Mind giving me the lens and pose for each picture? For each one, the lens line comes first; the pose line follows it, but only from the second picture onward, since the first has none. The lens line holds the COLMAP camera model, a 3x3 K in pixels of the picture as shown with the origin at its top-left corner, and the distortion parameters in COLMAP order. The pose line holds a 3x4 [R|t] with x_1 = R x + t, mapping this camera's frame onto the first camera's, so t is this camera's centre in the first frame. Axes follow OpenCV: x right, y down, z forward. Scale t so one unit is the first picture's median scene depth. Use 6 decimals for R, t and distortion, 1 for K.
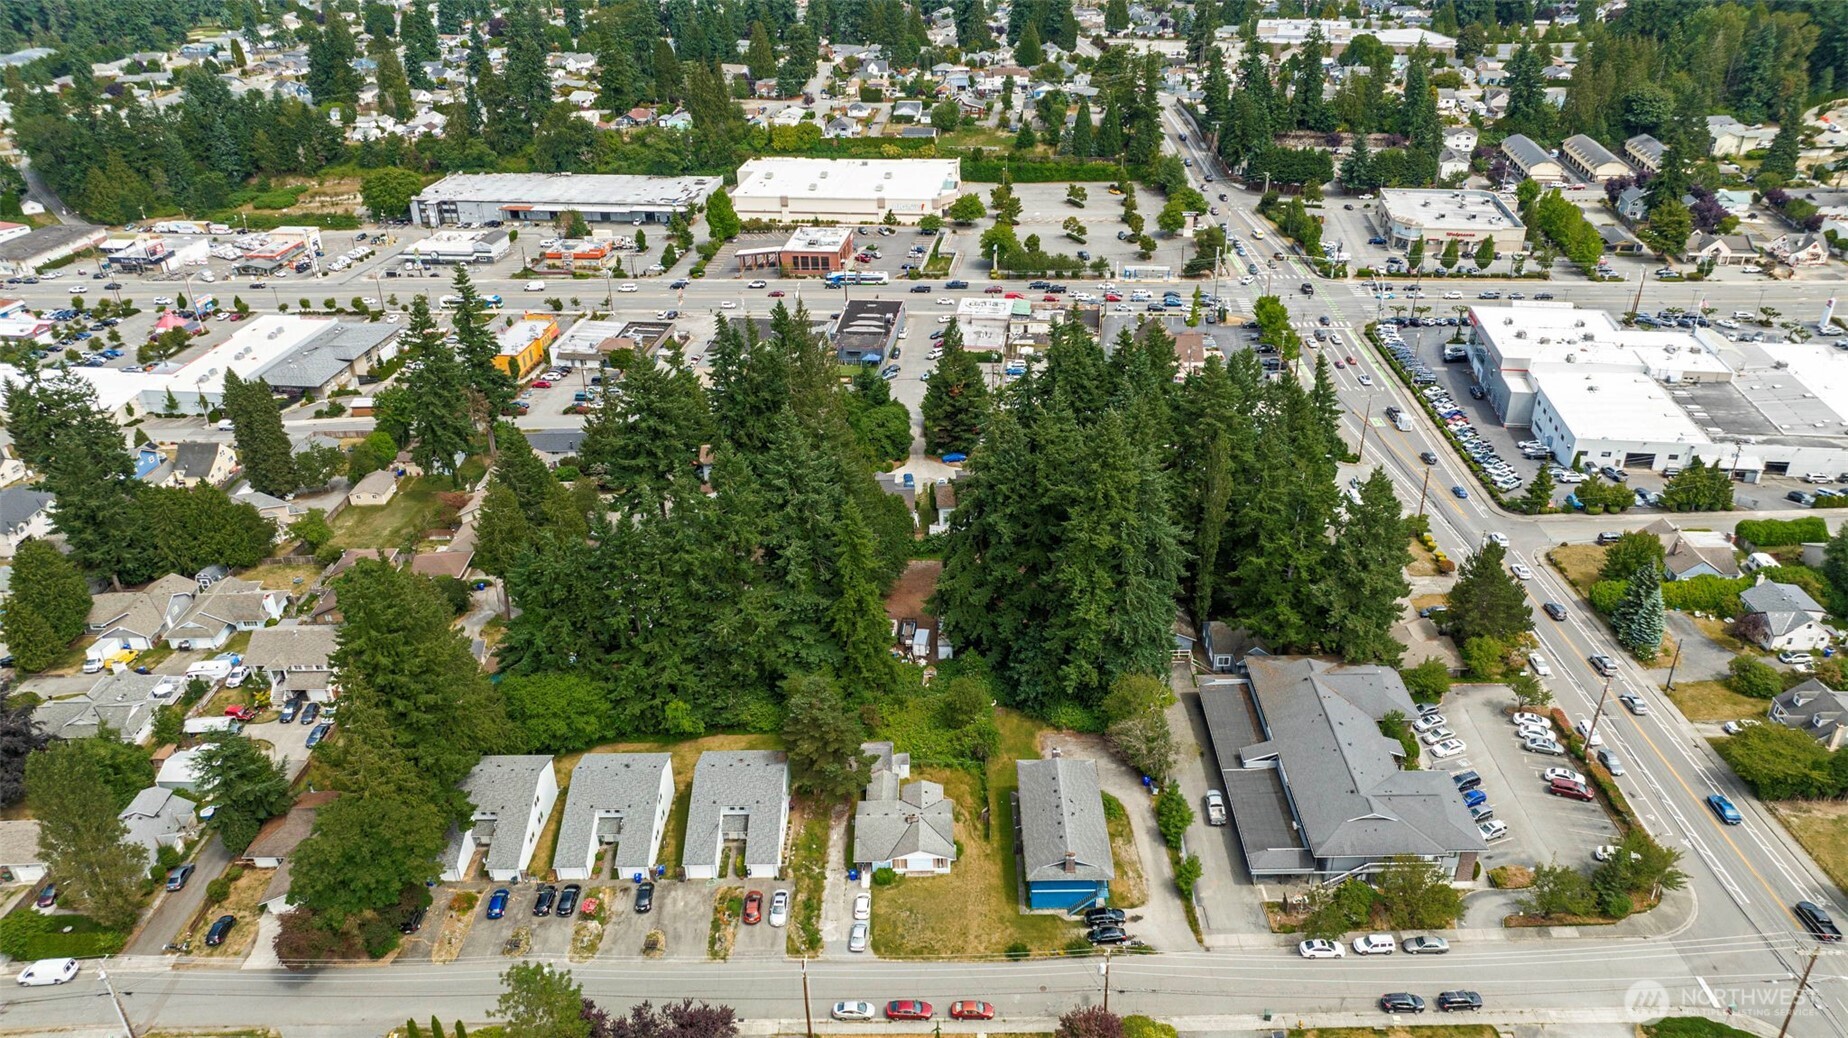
lens RADIAL K [[1311.3, 0, 924.0], [0, 1311.3, 519.0], [0, 0, 1]] dist [-0.036005, 0.041367]
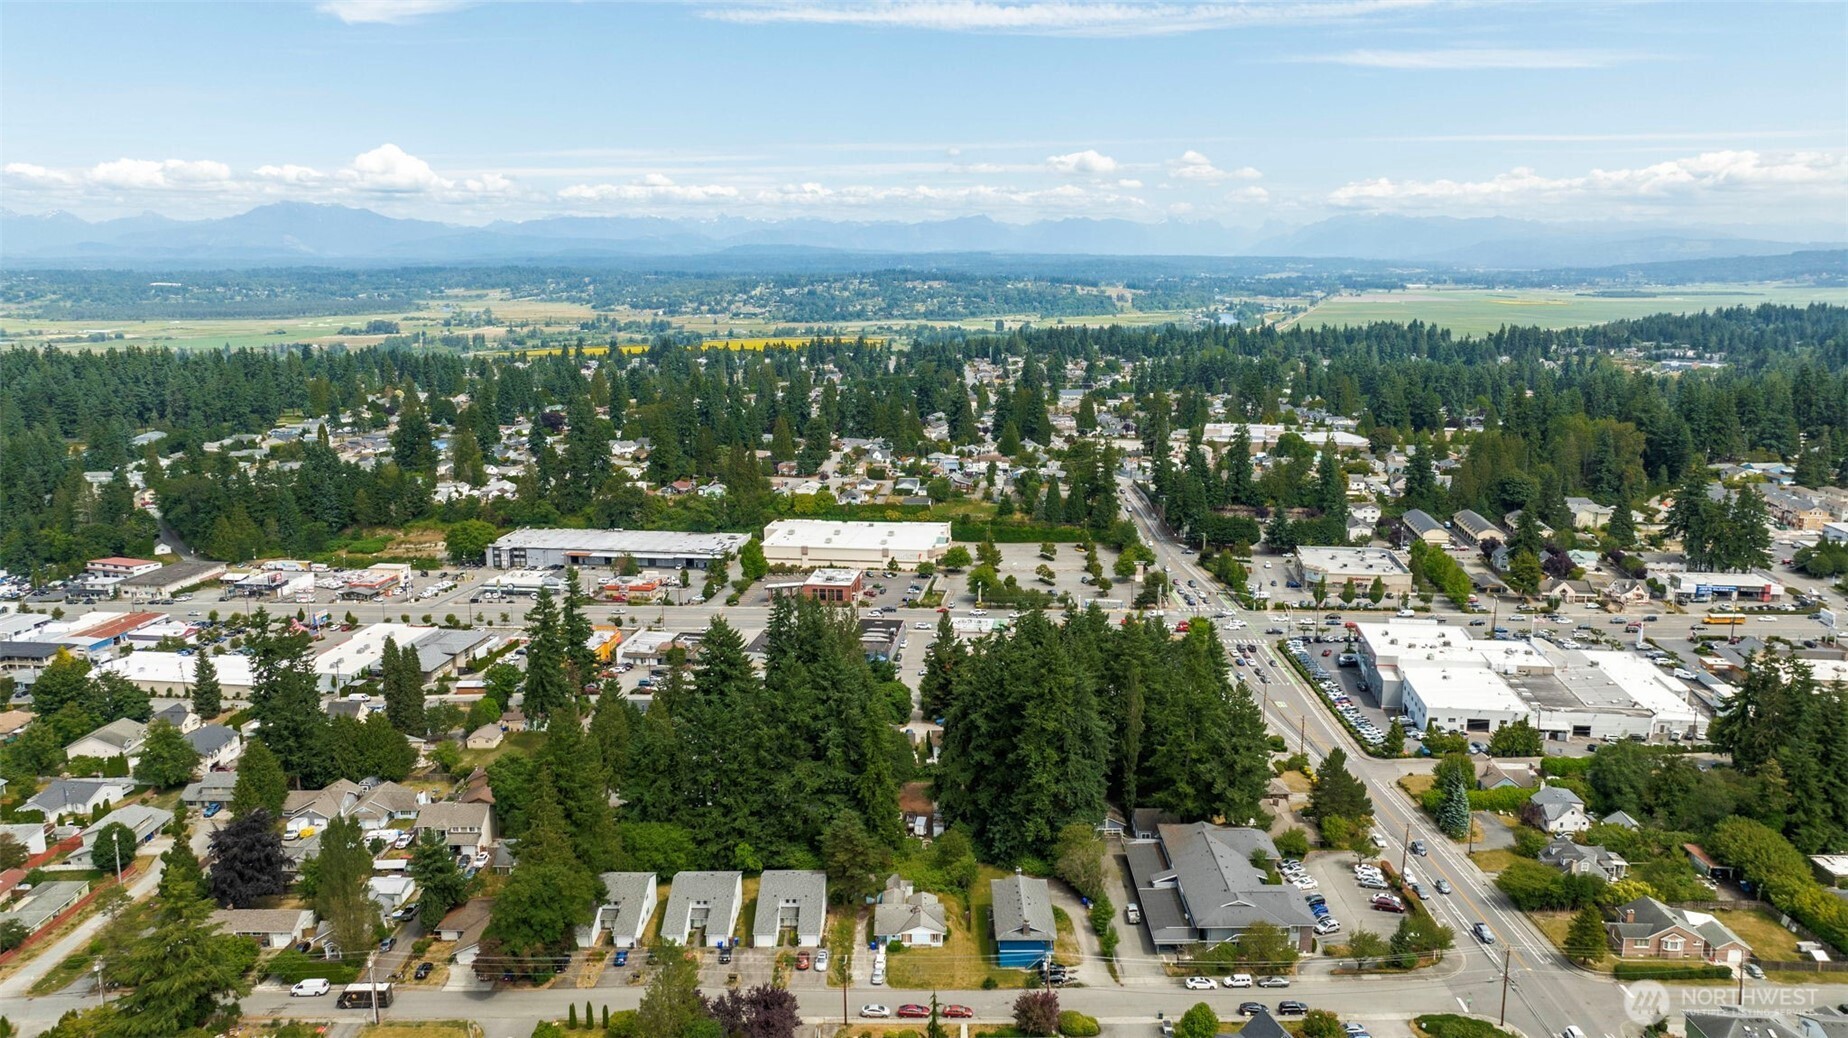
lens RADIAL K [[1334.5, 0, 924.7], [0, 1334.5, 523.1], [0, 0, 1]] dist [0.029321, -0.141865]
pose [[0.999829, 0.016857, 0.007638, -0.007156], [-0.013849, 0.955279, -0.295380, 0.106690], [-0.012276, 0.295224, 0.955349, -0.206733]]
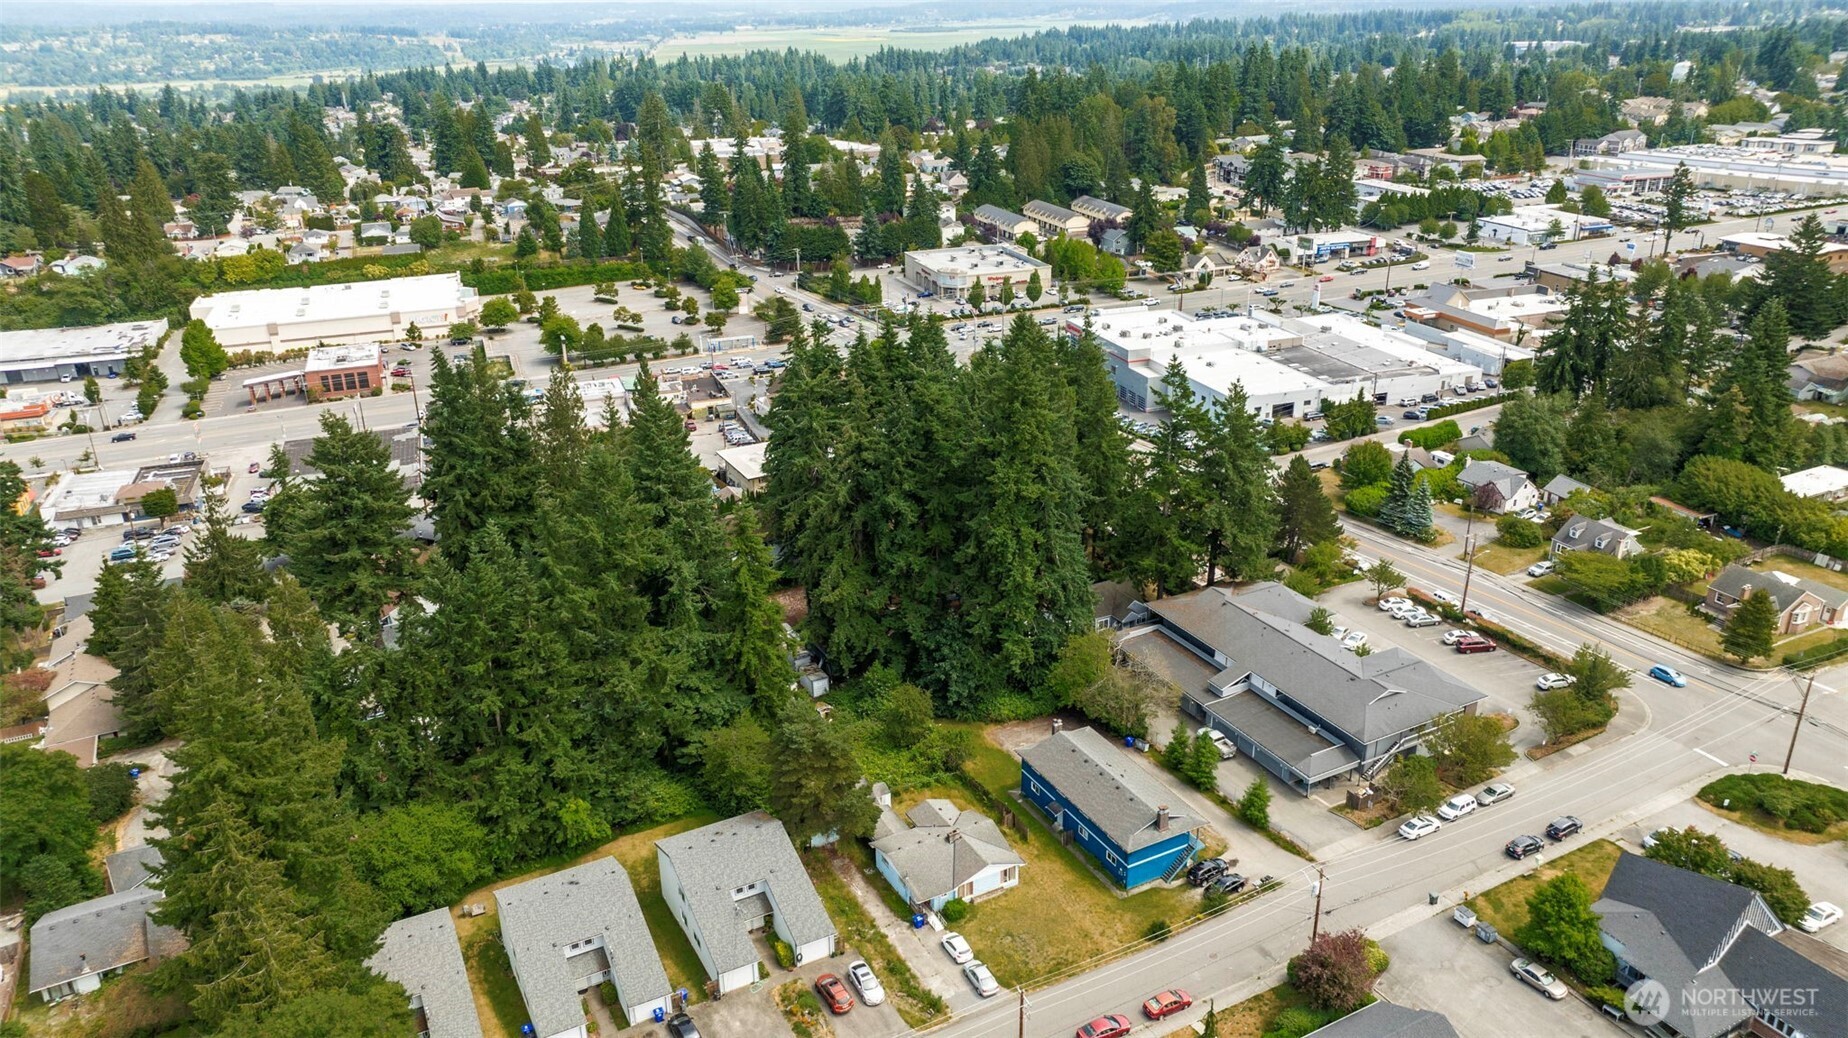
lens RADIAL K [[1311.3, 0, 924.0], [0, 1311.3, 519.0], [0, 0, 1]] dist [-0.036005, 0.041367]
pose [[0.880555, -0.169100, 0.442750, -0.147301], [0.224066, 0.971722, -0.074499, 0.038688], [-0.417633, 0.164806, 0.893545, 0.101545]]
